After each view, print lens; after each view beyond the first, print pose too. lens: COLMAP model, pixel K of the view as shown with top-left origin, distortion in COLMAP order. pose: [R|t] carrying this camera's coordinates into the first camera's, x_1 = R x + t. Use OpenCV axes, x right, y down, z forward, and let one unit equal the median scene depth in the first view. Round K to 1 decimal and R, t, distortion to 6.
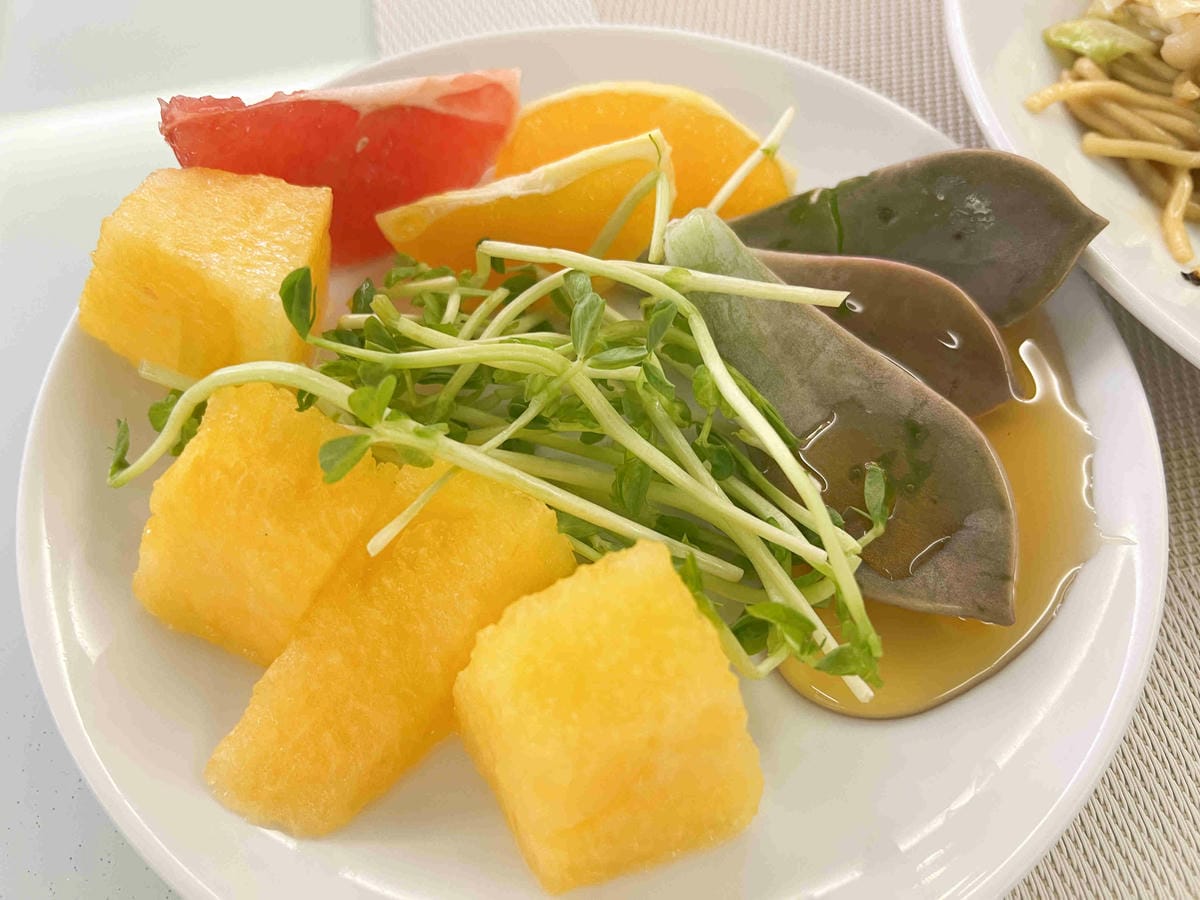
lens RADIAL K [[925.7, 0, 599.1], [0, 925.7, 449.7], [0, 0, 1]] dist [0.045452, -0.054830]
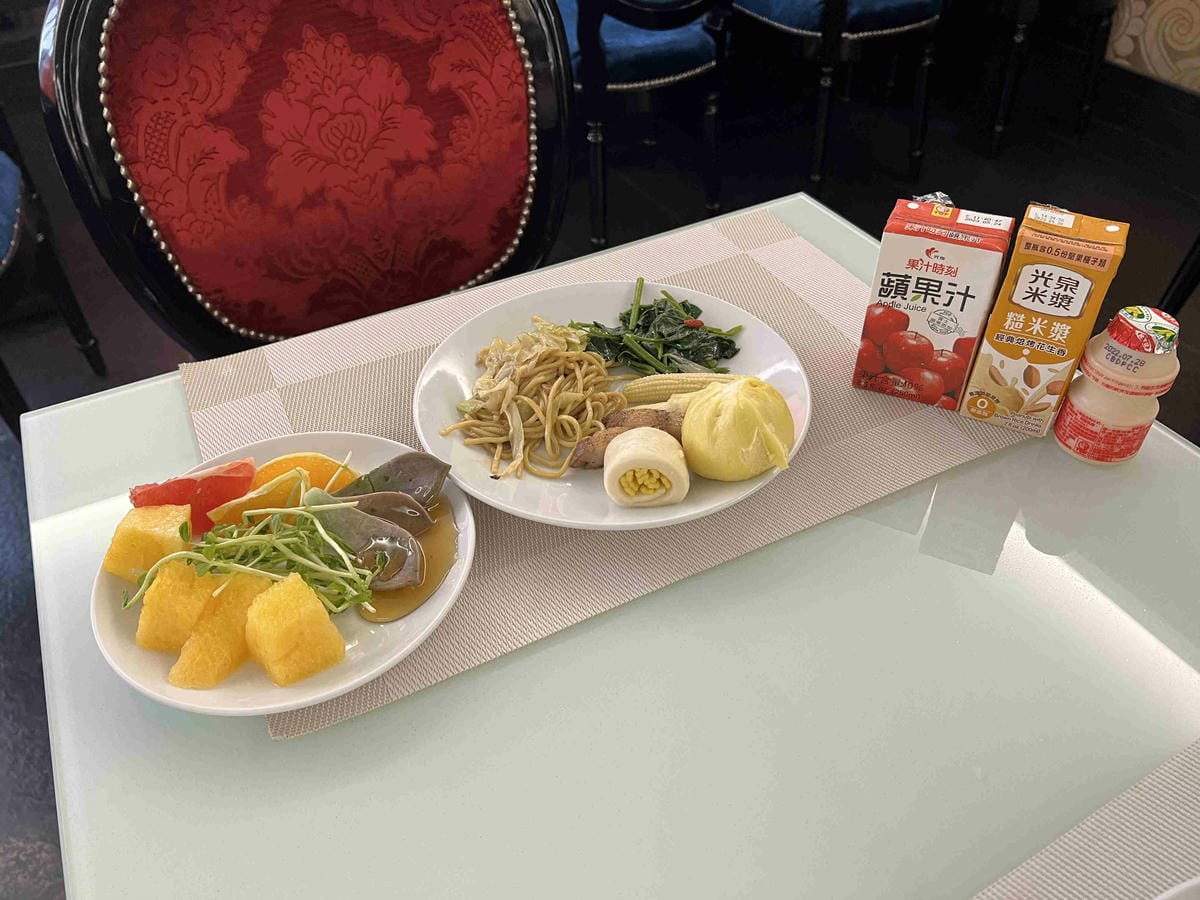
lens RADIAL K [[925.7, 0, 606.9], [0, 925.7, 450.1], [0, 0, 1]] dist [0.045452, -0.054830]
pose [[0.962165, -0.194803, 0.190501, 0.493698], [0.246930, 0.918967, -0.307450, 0.844468], [-0.115172, 0.342858, 0.932300, -2.109693]]
